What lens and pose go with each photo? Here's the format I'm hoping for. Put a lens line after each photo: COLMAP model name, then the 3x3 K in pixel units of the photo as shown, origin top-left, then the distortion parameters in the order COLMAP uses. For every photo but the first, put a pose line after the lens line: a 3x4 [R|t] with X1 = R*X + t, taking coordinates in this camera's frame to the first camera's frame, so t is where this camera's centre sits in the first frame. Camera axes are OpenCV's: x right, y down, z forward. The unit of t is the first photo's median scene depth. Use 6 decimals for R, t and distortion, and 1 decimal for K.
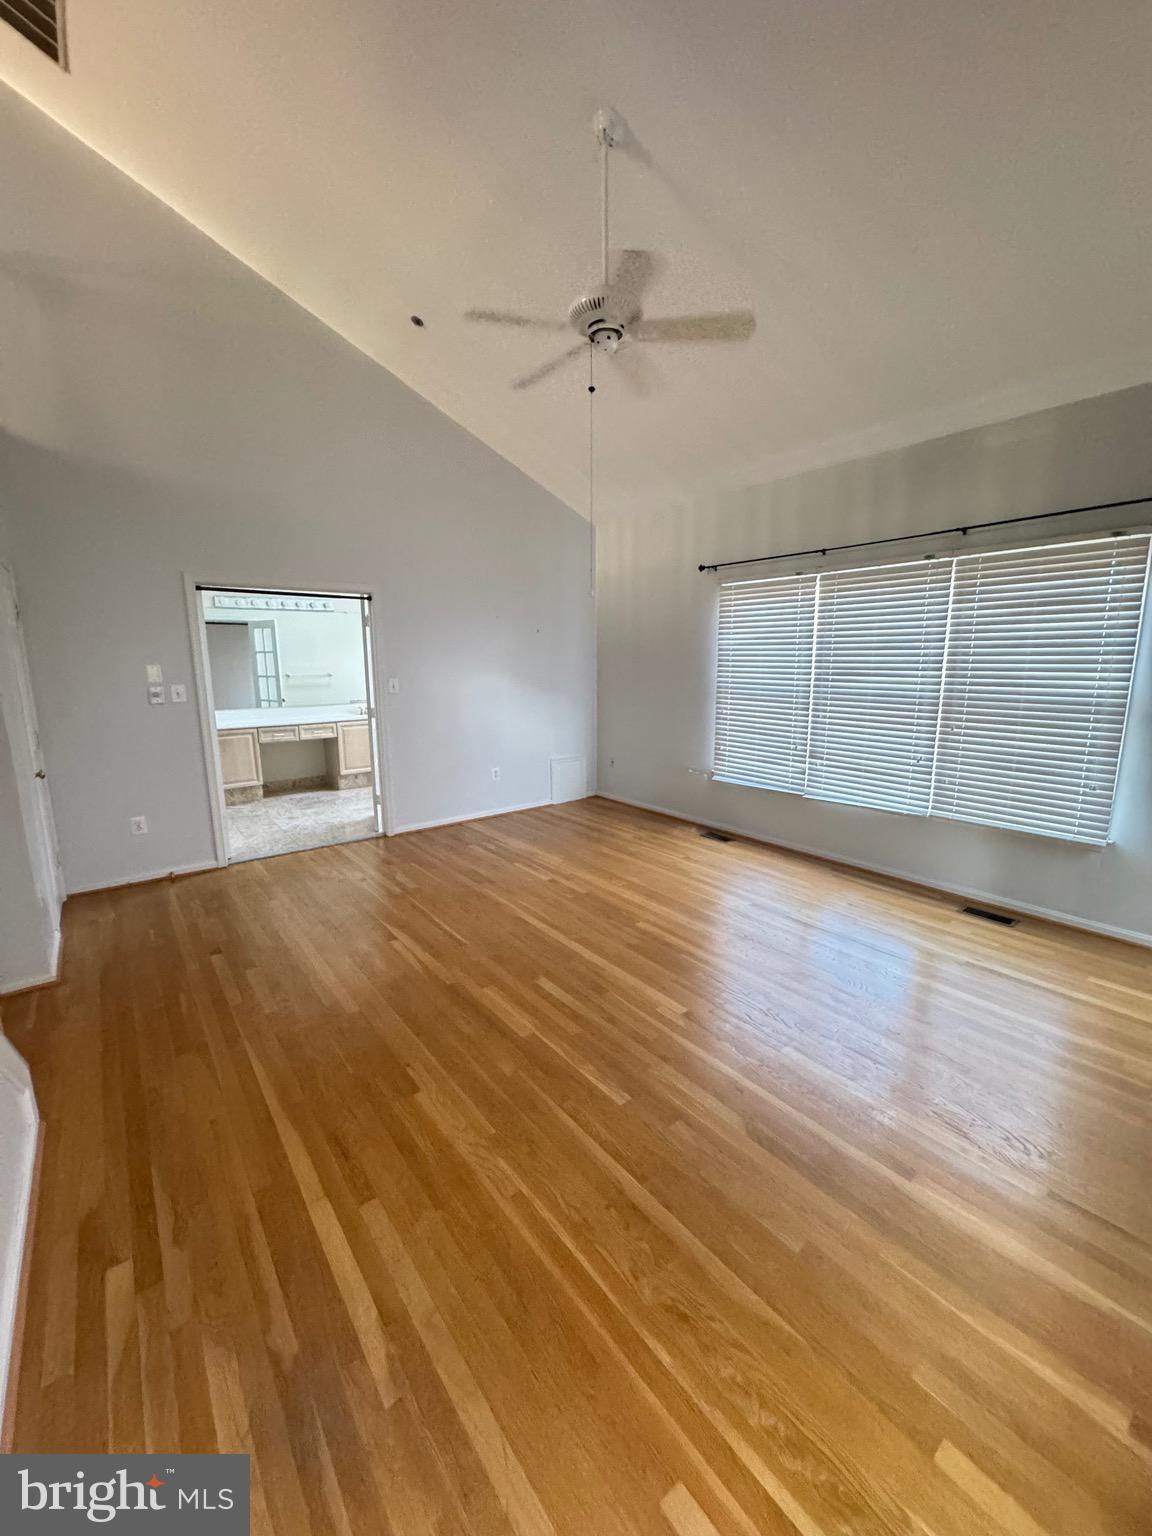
lens RADIAL K [[612.6, 0, 574.7], [0, 612.6, 761.7], [0, 0, 1]] dist [0.000206, 0.000659]
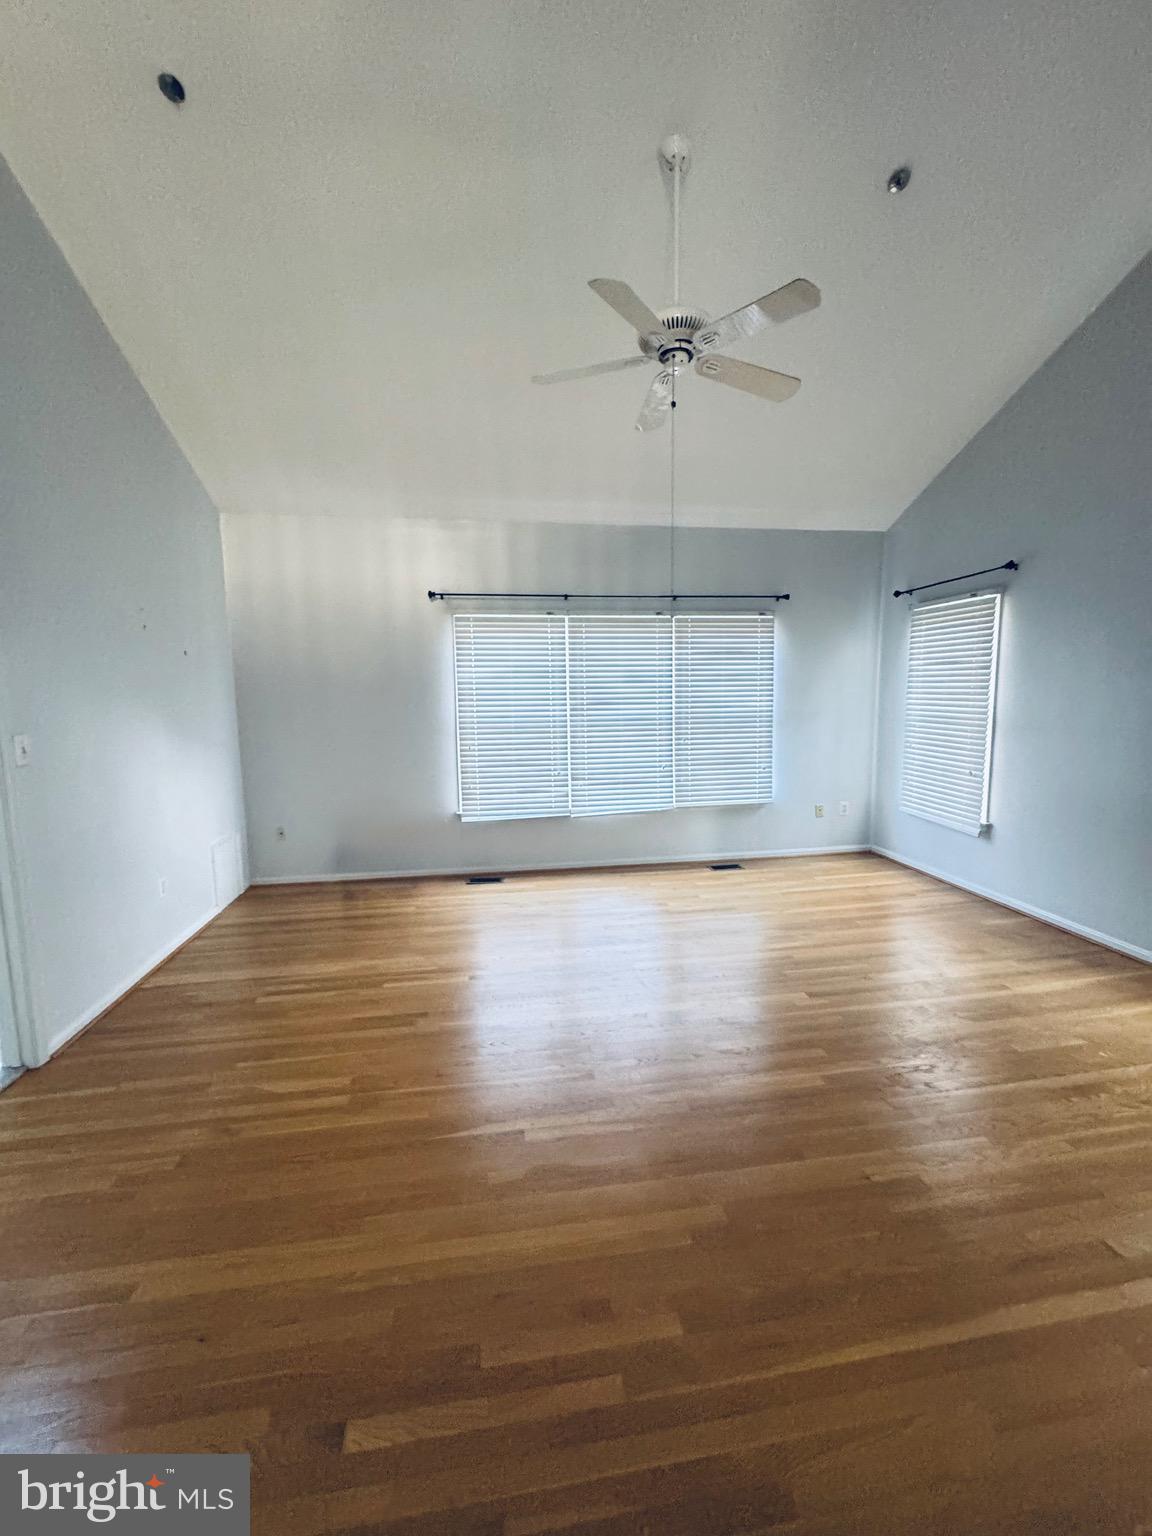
lens RADIAL K [[612.6, 0, 579.1], [0, 612.6, 765.9], [0, 0, 1]] dist [0.000206, 0.000659]
pose [[0.484513, -0.105814, 0.868361, -0.630762], [0.158375, 0.986864, 0.031887, -0.073126], [-0.860328, 0.122077, 0.494907, 0.492147]]
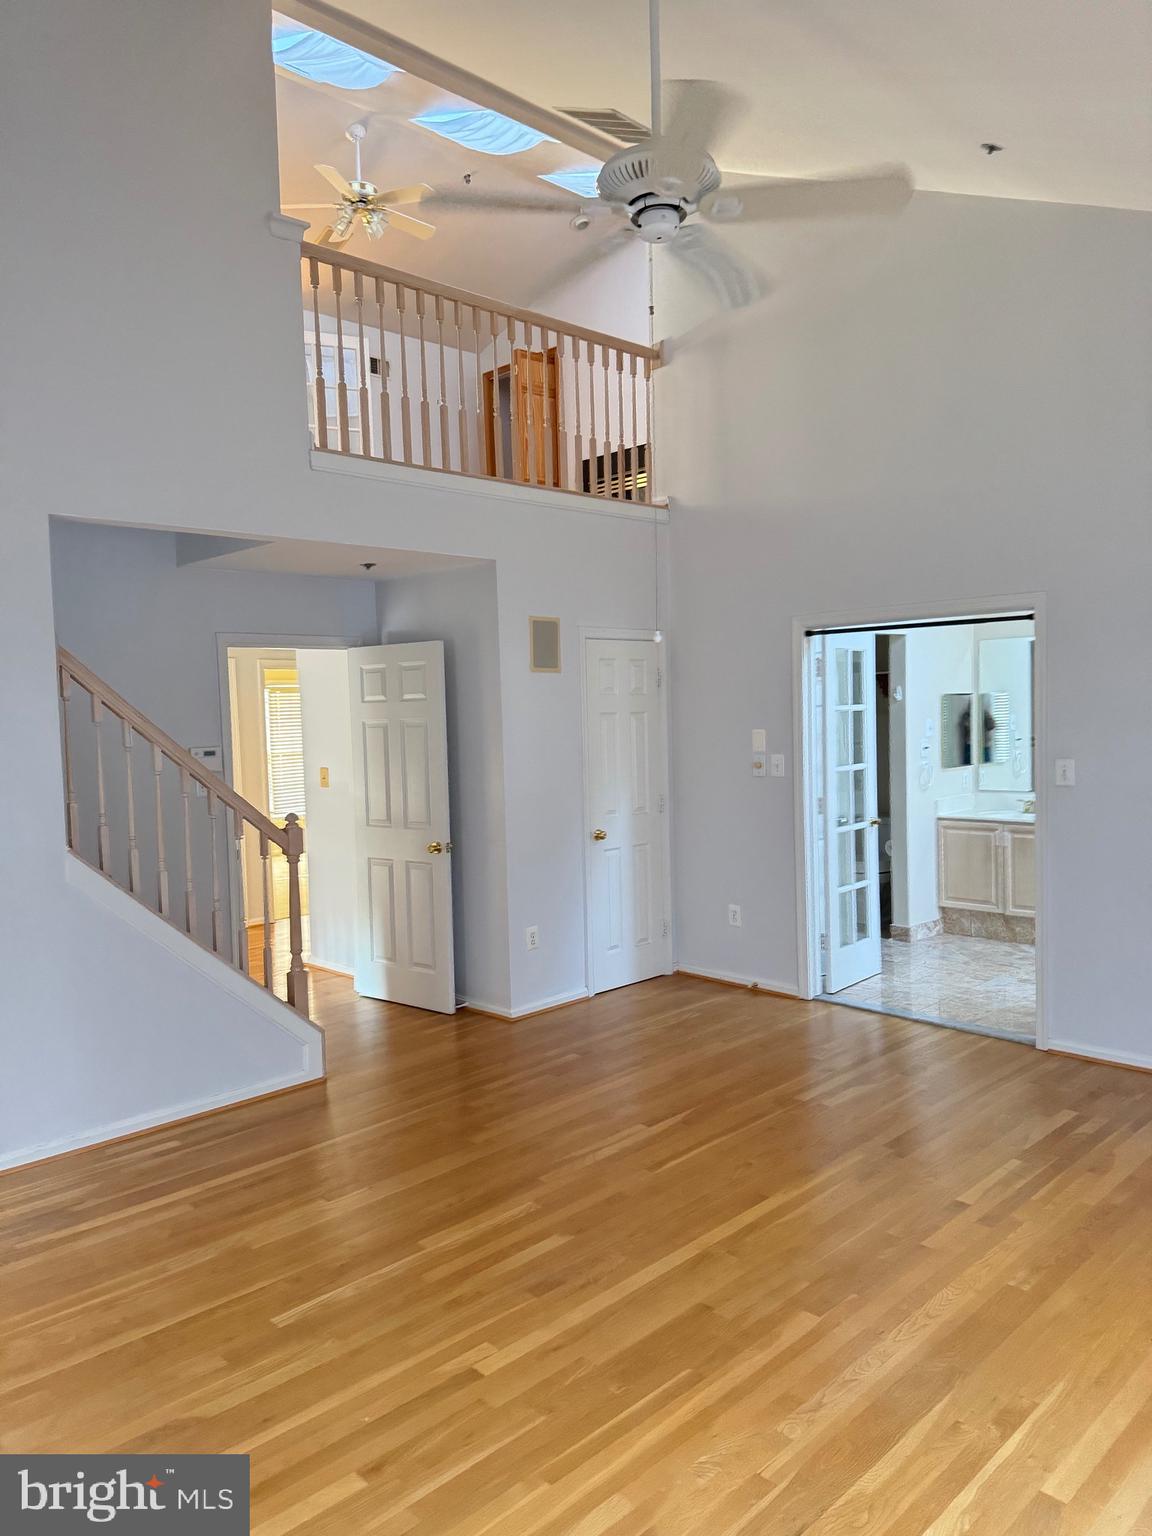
lens RADIAL K [[1081.7, 0, 575.3], [0, 1081.7, 771.8], [0, 0, 1]] dist [0.019043, -0.001423]
pose [[0.117164, 0.063259, -0.991096, 0.757909], [-0.149867, 0.987667, 0.045324, -0.131590], [0.981739, 0.143222, 0.125200, 0.577820]]
